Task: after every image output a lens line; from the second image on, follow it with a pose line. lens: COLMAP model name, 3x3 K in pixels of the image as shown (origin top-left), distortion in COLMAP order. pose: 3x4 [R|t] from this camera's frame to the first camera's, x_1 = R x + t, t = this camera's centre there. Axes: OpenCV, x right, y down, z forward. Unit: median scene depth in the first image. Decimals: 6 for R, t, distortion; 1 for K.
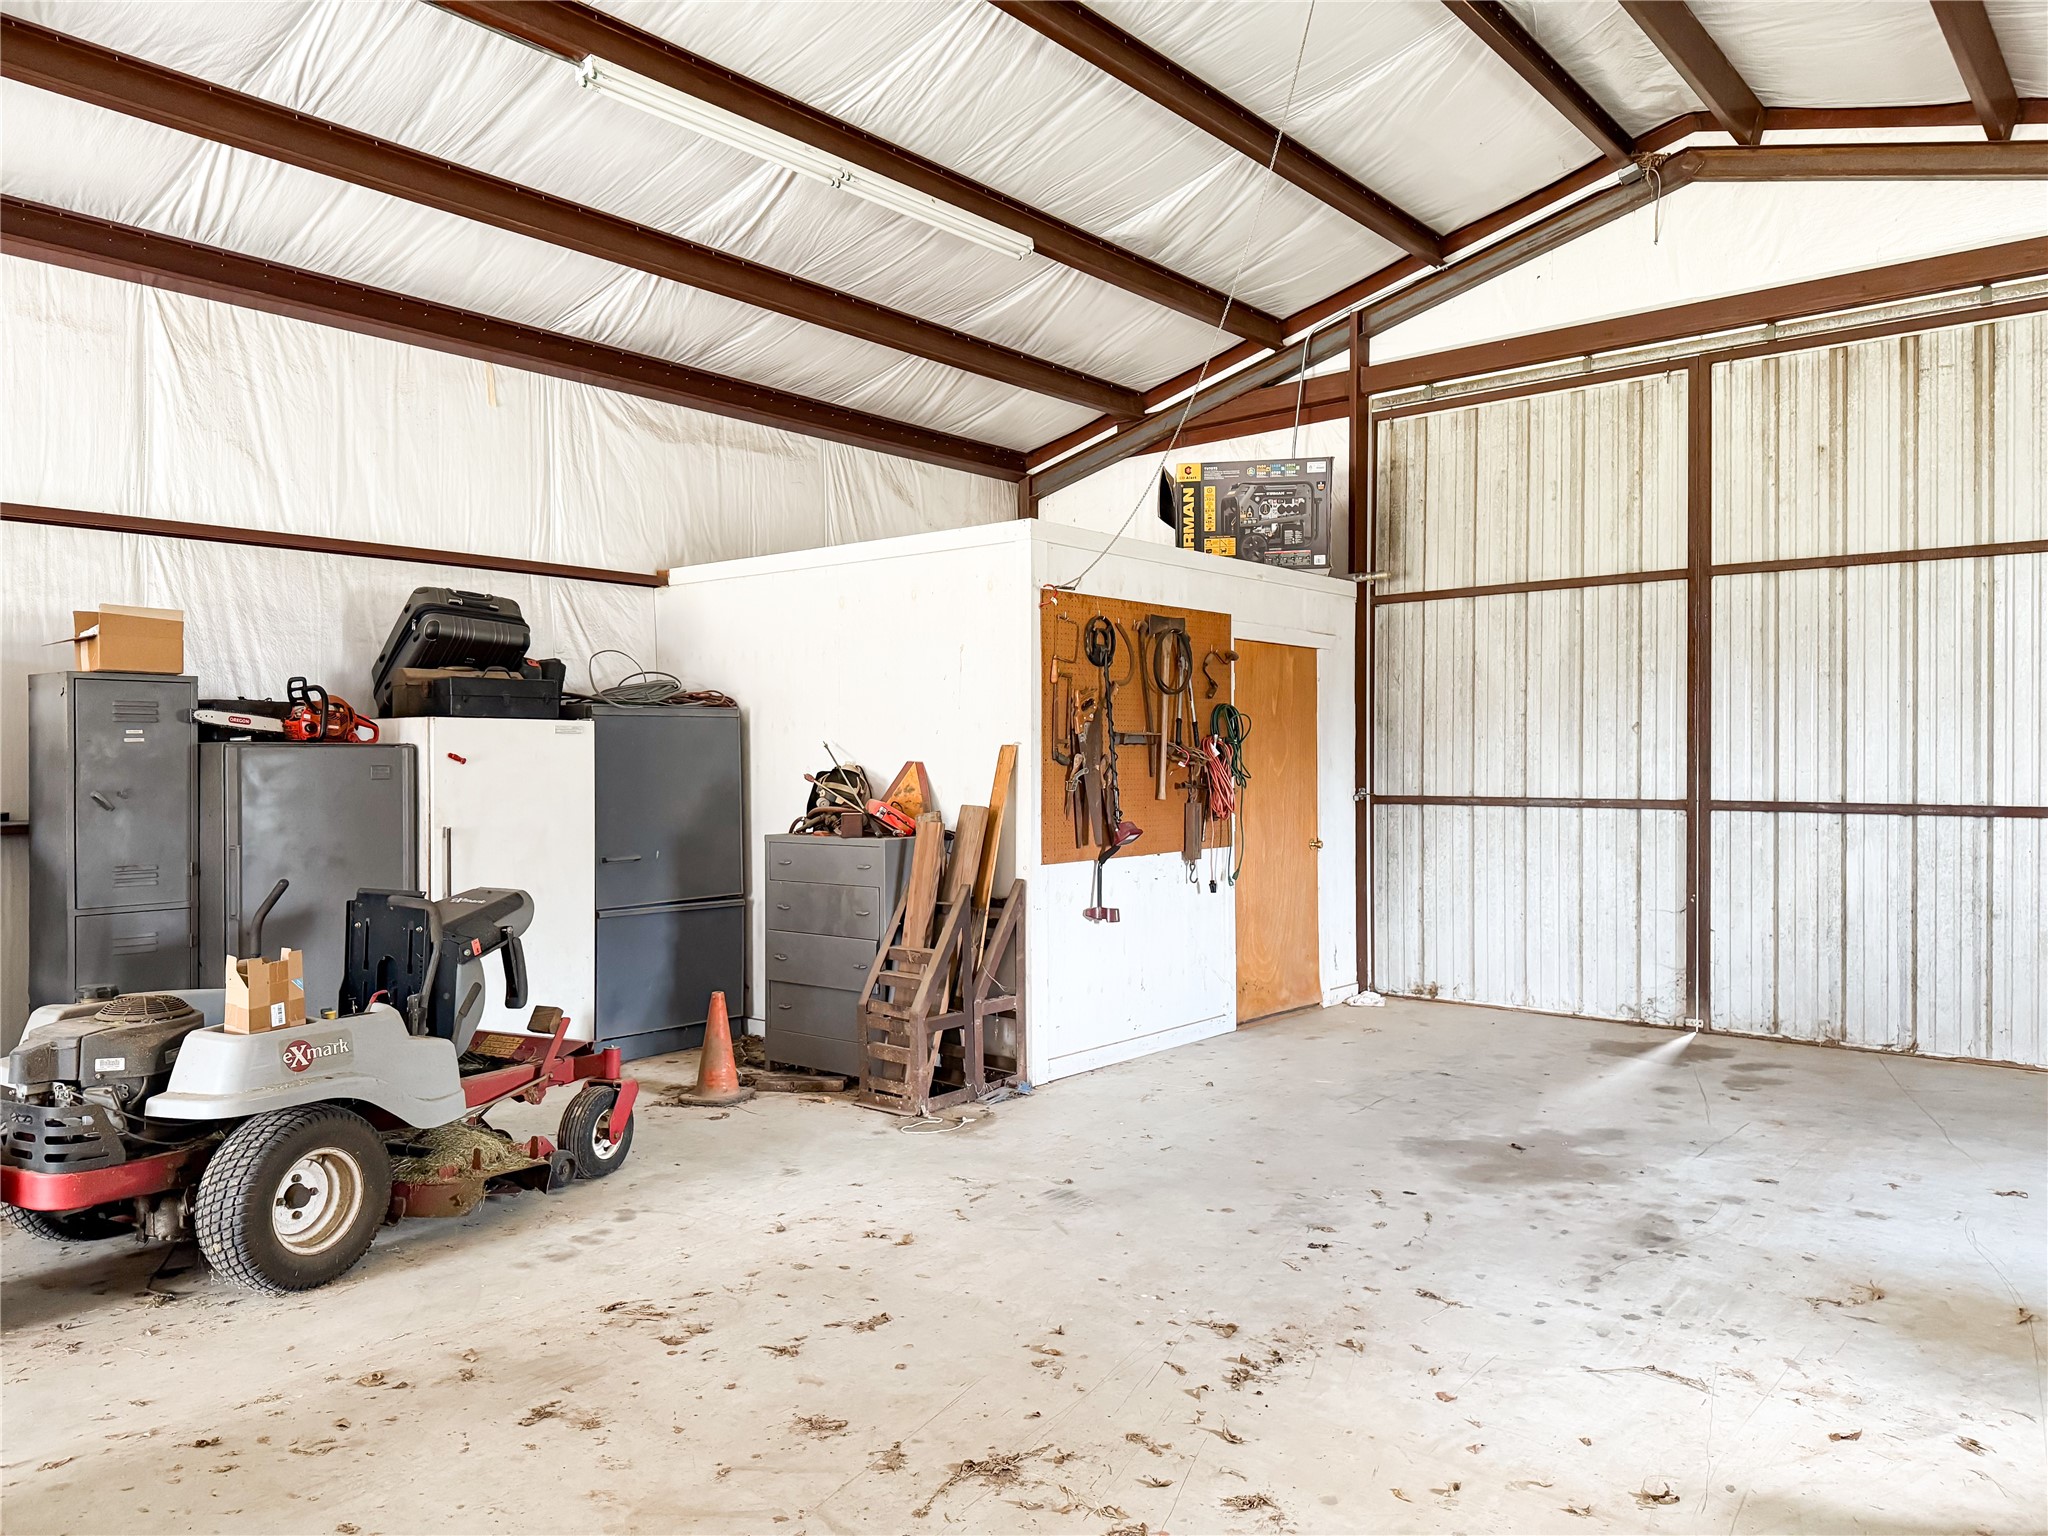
lens RADIAL K [[1441.5, 0, 1023.6], [0, 1441.5, 765.9], [0, 0, 1]] dist [-0.009501, -0.009286]
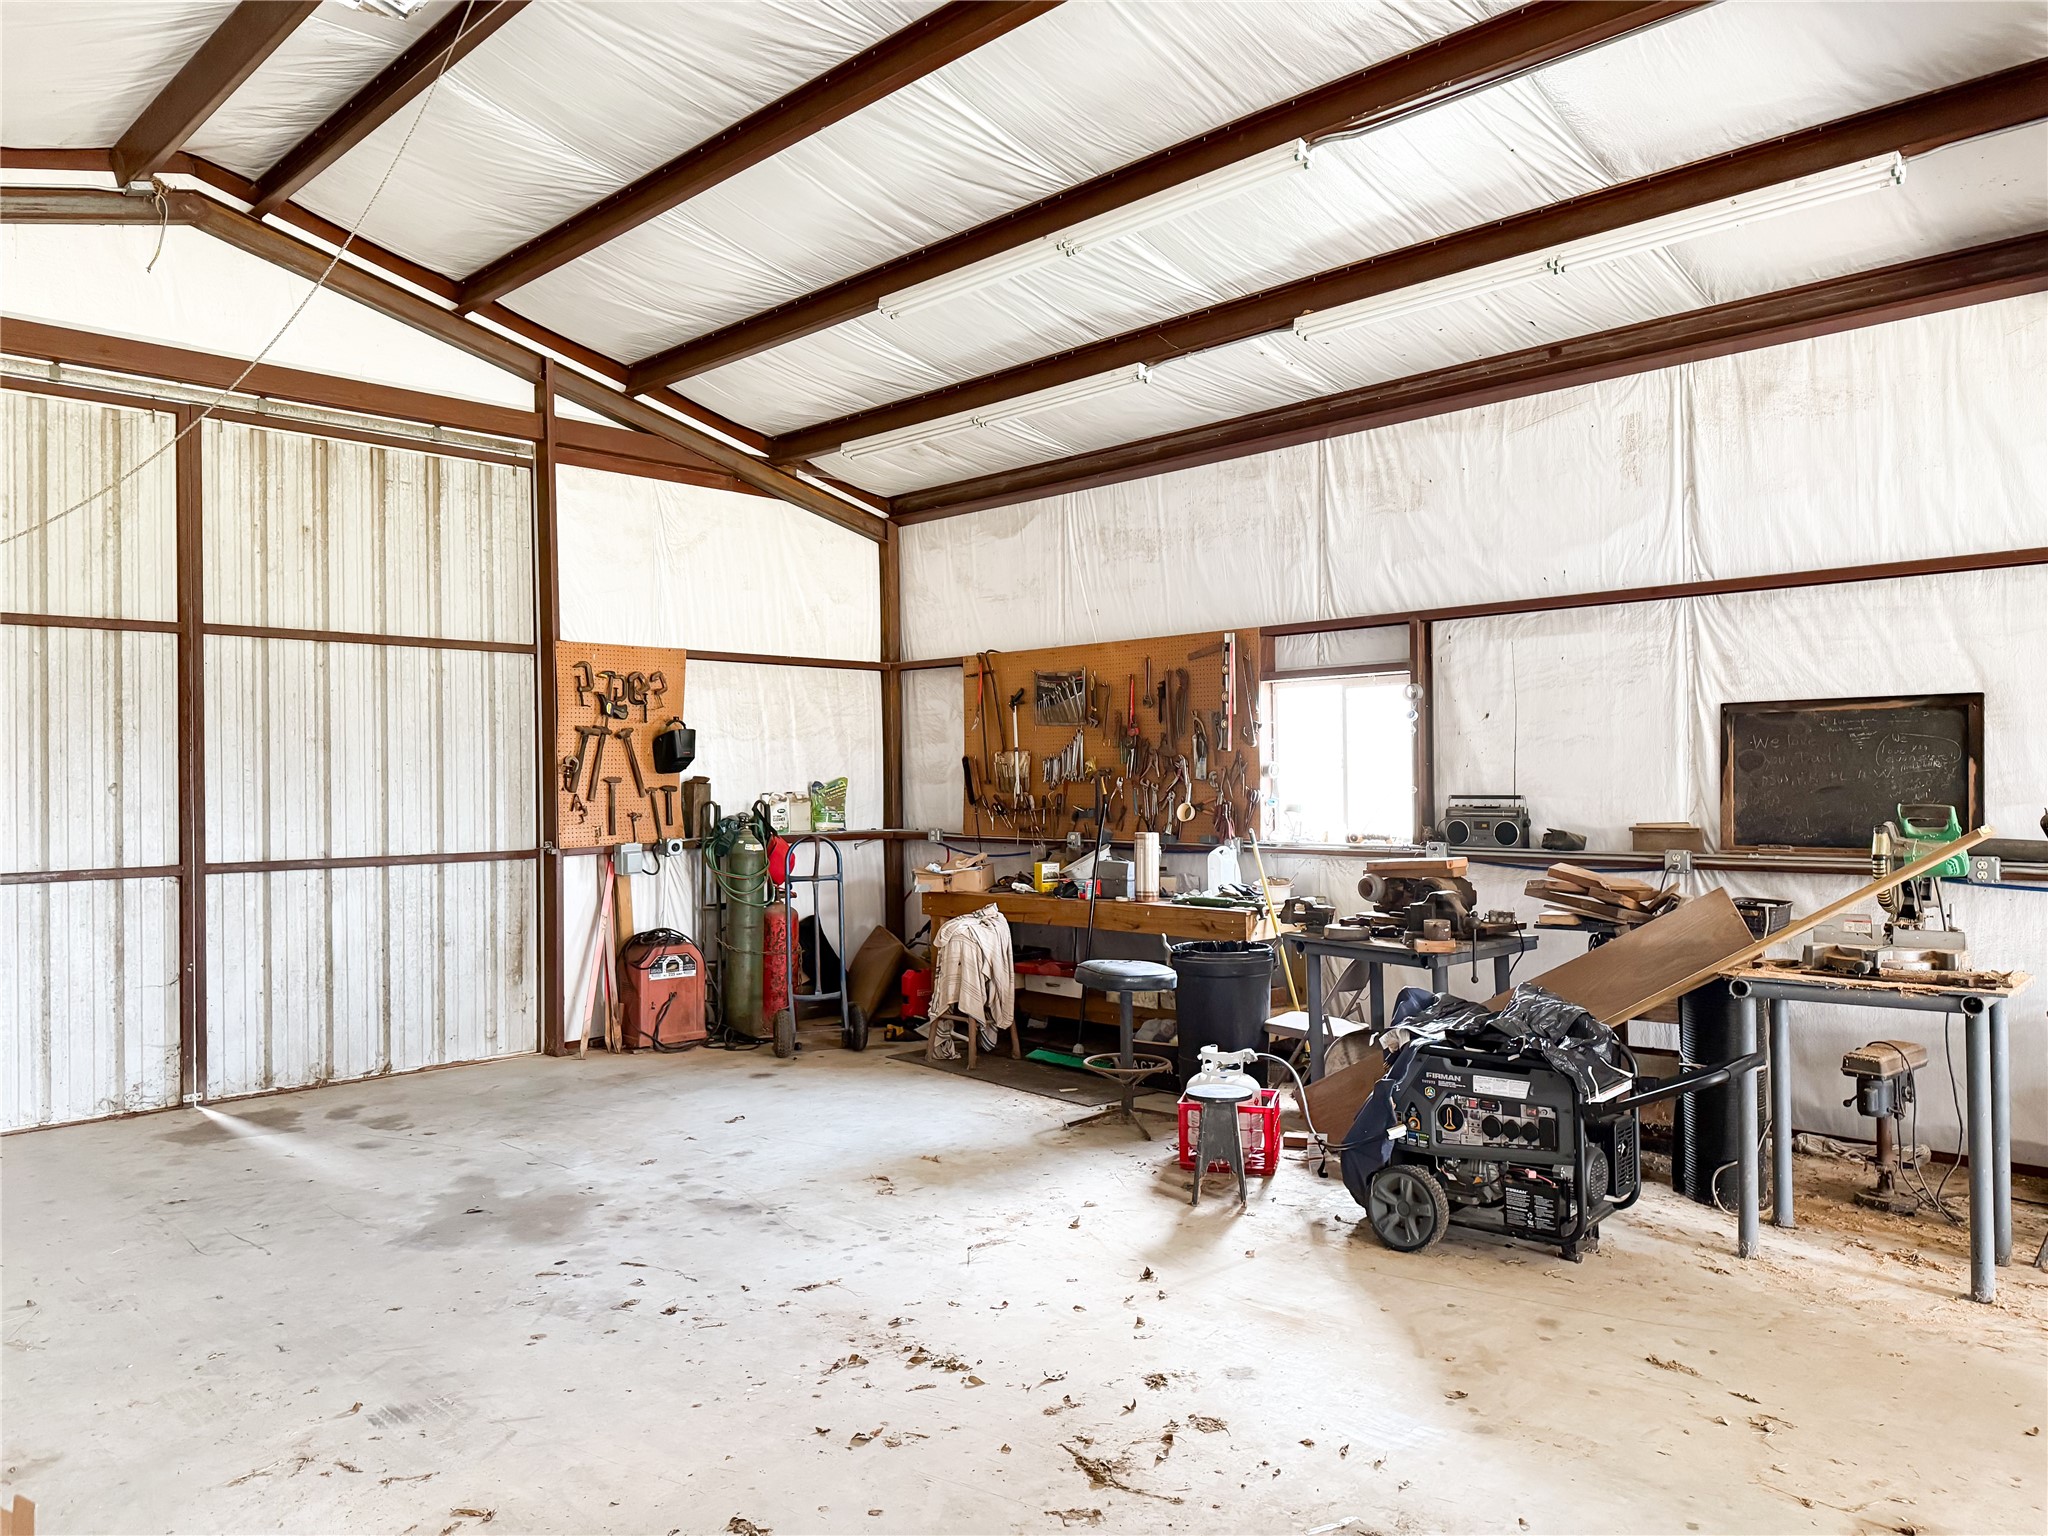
lens RADIAL K [[1441.5, 0, 1023.6], [0, 1441.5, 765.9], [0, 0, 1]] dist [-0.009501, -0.009286]
pose [[0.053223, 0.008792, 0.998544, -0.505199], [0.019309, 0.999765, -0.009832, -0.024414], [-0.998396, 0.019805, 0.053041, 0.430567]]
